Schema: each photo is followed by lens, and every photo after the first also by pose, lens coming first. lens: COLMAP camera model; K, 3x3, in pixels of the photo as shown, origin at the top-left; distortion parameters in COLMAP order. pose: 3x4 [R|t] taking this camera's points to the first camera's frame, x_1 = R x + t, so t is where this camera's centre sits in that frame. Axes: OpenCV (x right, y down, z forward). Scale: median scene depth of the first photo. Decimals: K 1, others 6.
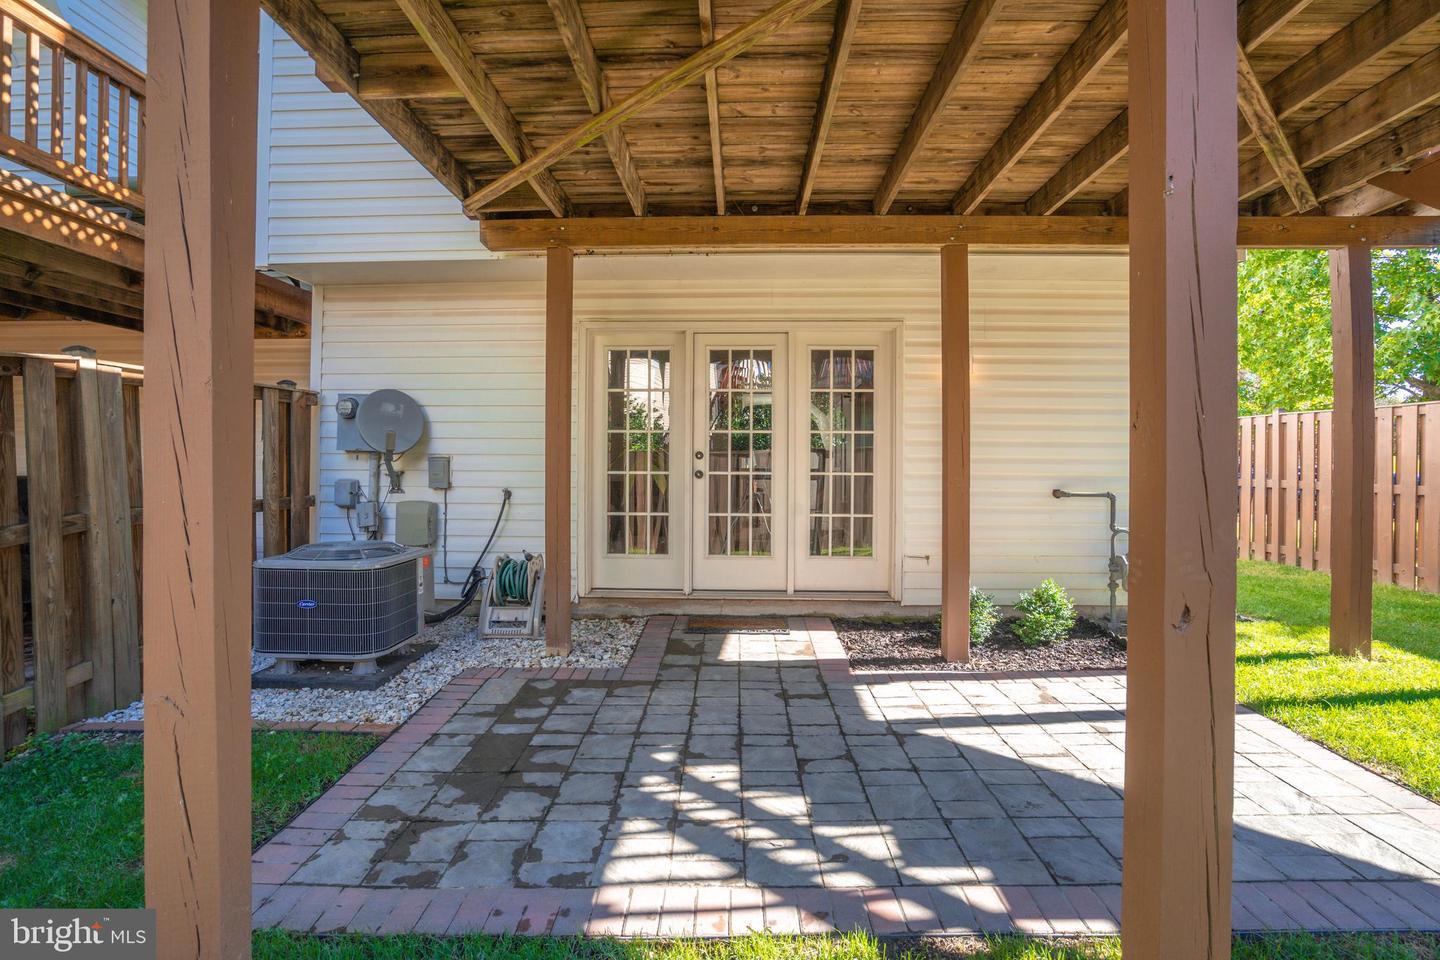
lens RADIAL K [[680.4, 0, 720.2], [0, 680.4, 465.3], [0, 0, 1]] dist [-0.025953, 0.008667]
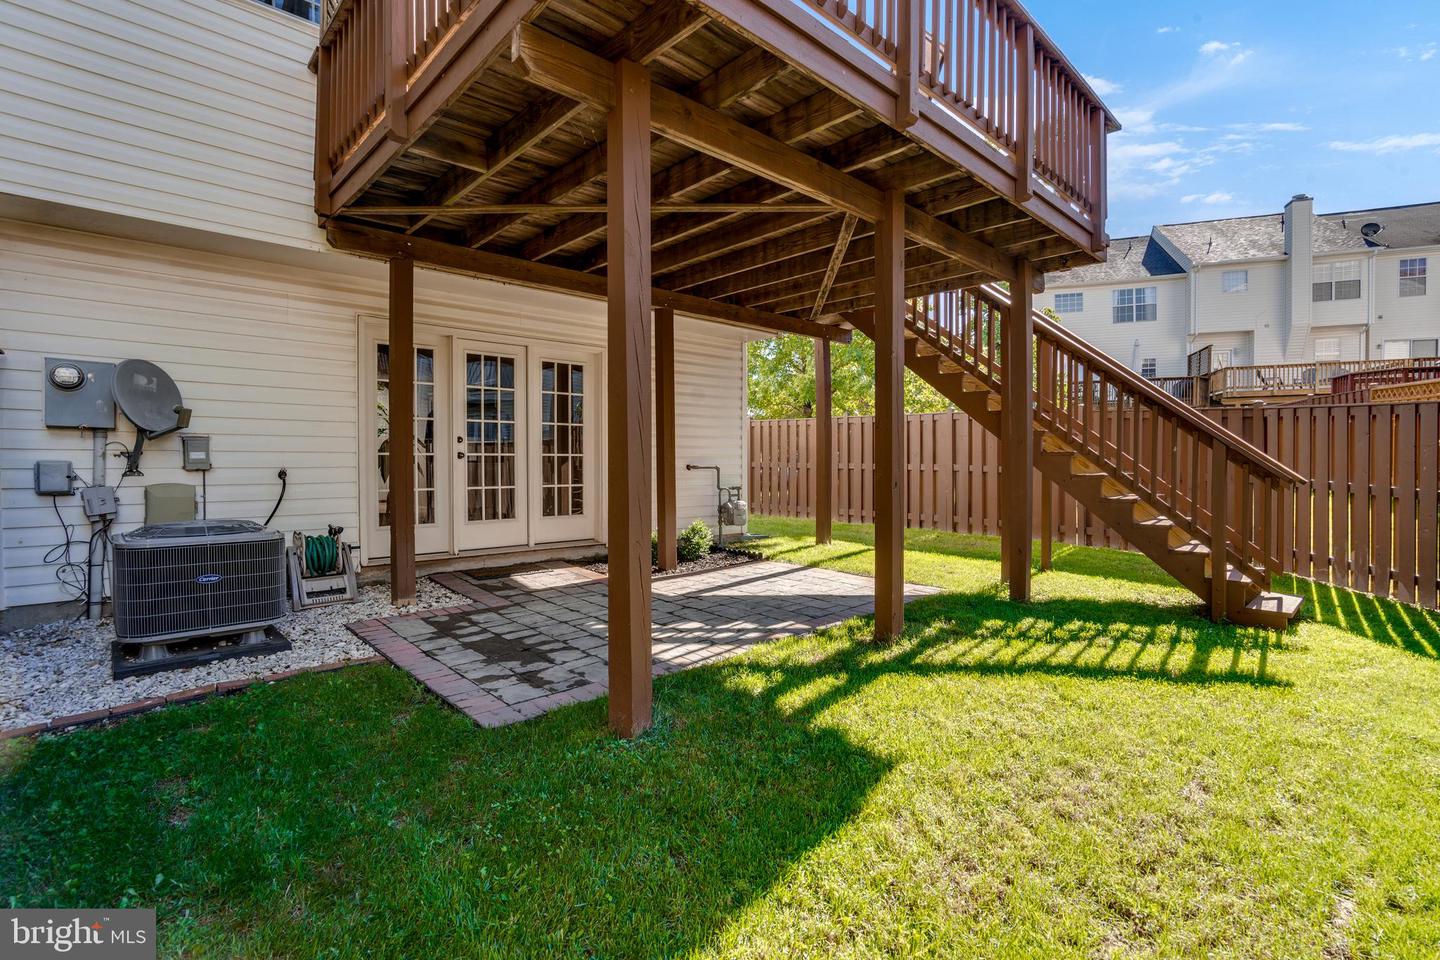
lens RADIAL K [[664.8, 0, 718.2], [0, 664.8, 461.9], [0, 0, 1]] dist [0.000694, 0.034481]
pose [[0.719261, -0.007330, 0.694702, -0.564717], [0.006502, 0.999972, 0.003819, 0.025123], [-0.694710, 0.001770, 0.719288, -0.182116]]
